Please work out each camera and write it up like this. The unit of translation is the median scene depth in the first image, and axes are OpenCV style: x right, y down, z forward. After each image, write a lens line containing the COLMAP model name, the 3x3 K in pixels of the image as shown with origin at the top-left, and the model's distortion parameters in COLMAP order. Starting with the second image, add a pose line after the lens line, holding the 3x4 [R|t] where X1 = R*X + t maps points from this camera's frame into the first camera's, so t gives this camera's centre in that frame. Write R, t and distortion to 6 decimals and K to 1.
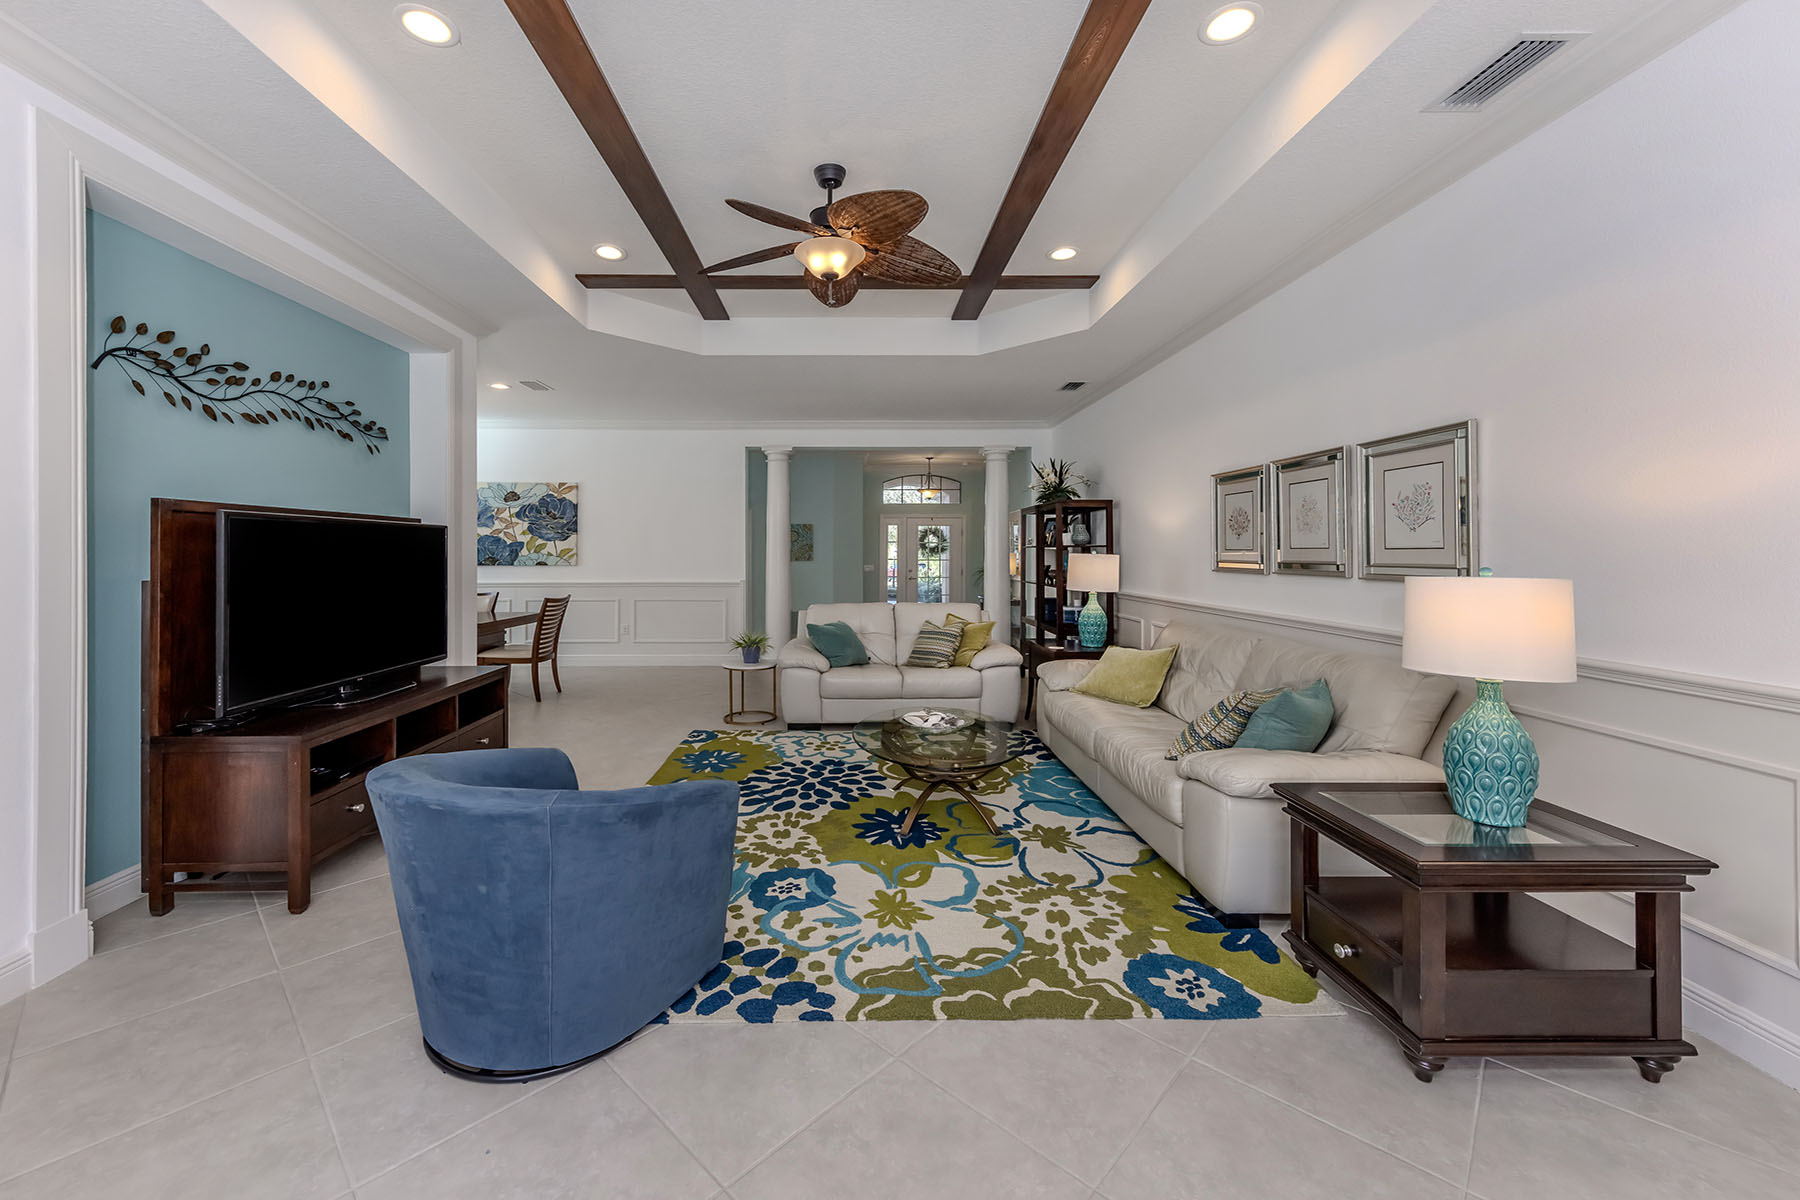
lens RADIAL K [[669.7, 0, 895.2], [0, 669.7, 538.7], [0, 0, 1]] dist [0.000808, -0.000060]
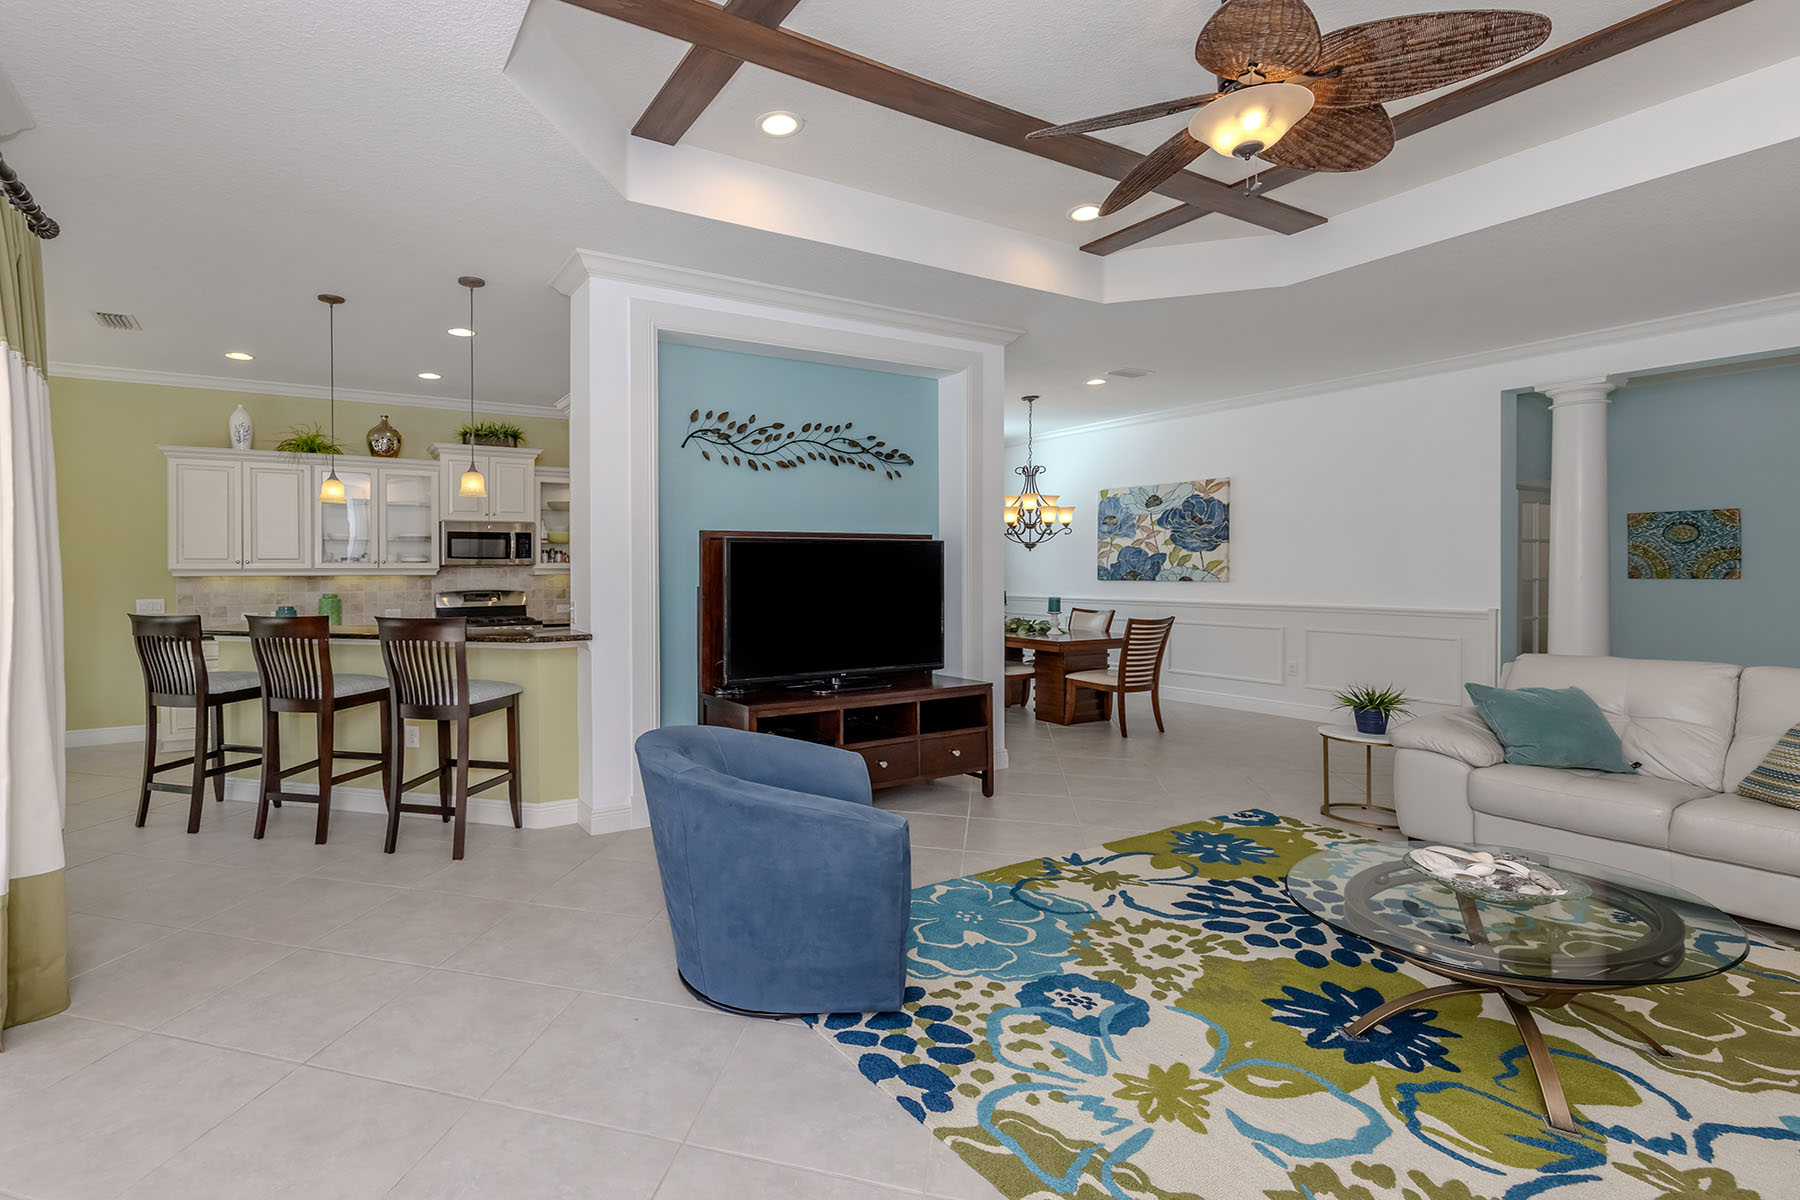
lens RADIAL K [[907.3, 0, 896.1], [0, 907.3, 561.2], [0, 0, 1]] dist [0.003295, 0.000281]
pose [[0.489139, -0.007191, -0.872176, 0.618402], [0.022407, 0.999740, 0.004324, 0.004942], [0.871918, -0.021658, 0.489173, 0.296408]]
